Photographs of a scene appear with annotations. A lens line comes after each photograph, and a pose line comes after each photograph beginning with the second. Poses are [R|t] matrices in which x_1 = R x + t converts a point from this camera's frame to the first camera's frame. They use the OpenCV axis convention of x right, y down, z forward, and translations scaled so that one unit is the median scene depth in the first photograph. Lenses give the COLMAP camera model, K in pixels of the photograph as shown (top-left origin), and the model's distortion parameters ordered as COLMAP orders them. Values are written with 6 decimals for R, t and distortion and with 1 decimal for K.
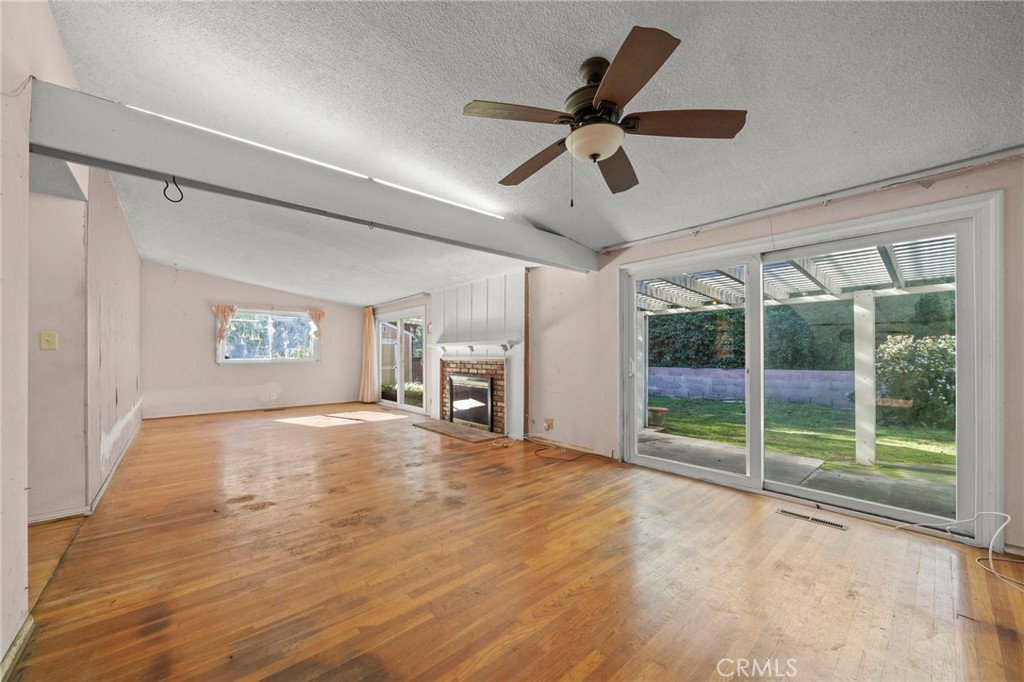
lens RADIAL K [[375.1, 0, 515.4], [0, 375.1, 351.7], [0, 0, 1]] dist [-0.000961, 0.000061]
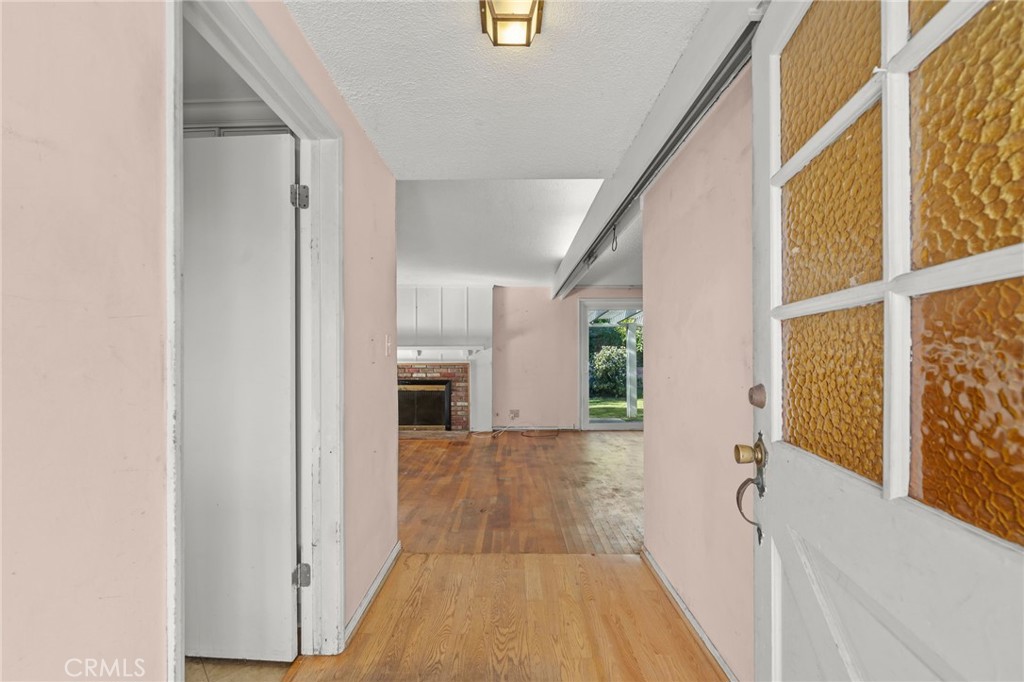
lens RADIAL K [[402.6, 0, 508.8], [0, 402.6, 344.4], [0, 0, 1]] dist [0.000991, -0.000077]
pose [[0.687510, 0.018613, 0.725936, -0.816011], [-0.002699, 0.999730, -0.023076, -0.007074], [-0.726170, 0.013905, 0.687375, 0.085406]]
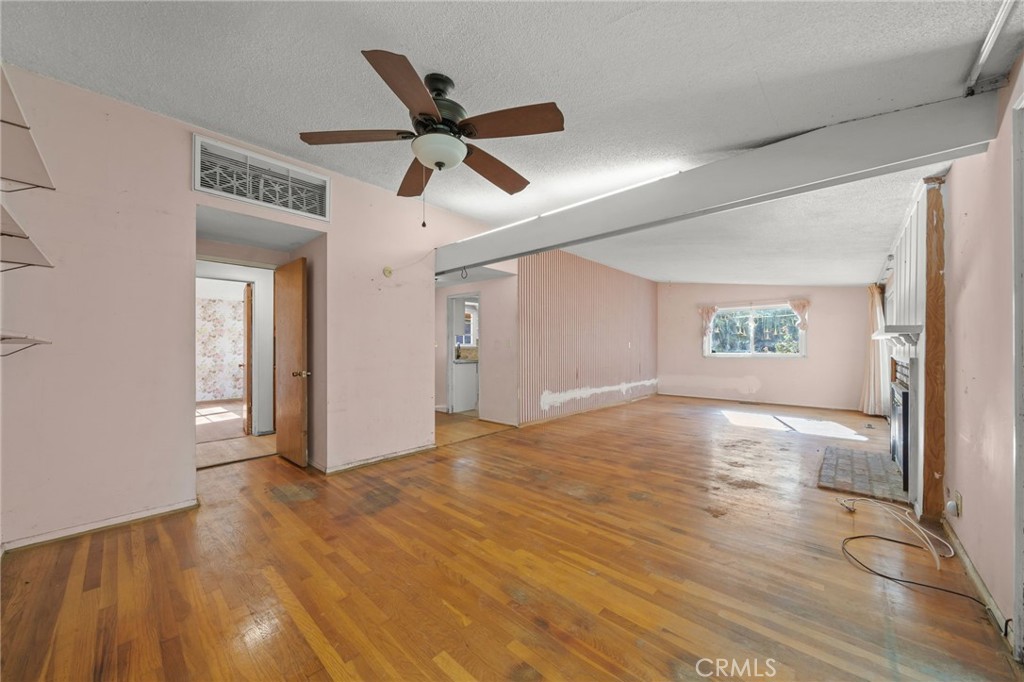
lens RADIAL K [[375.1, 0, 516.1], [0, 375.1, 347.0], [0, 0, 1]] dist [-0.000961, 0.000061]
pose [[0.104059, -0.000921, -0.994571, 0.442519], [0.004769, 0.999989, -0.000427, -0.001795], [0.994560, -0.004699, 0.104062, 0.379265]]
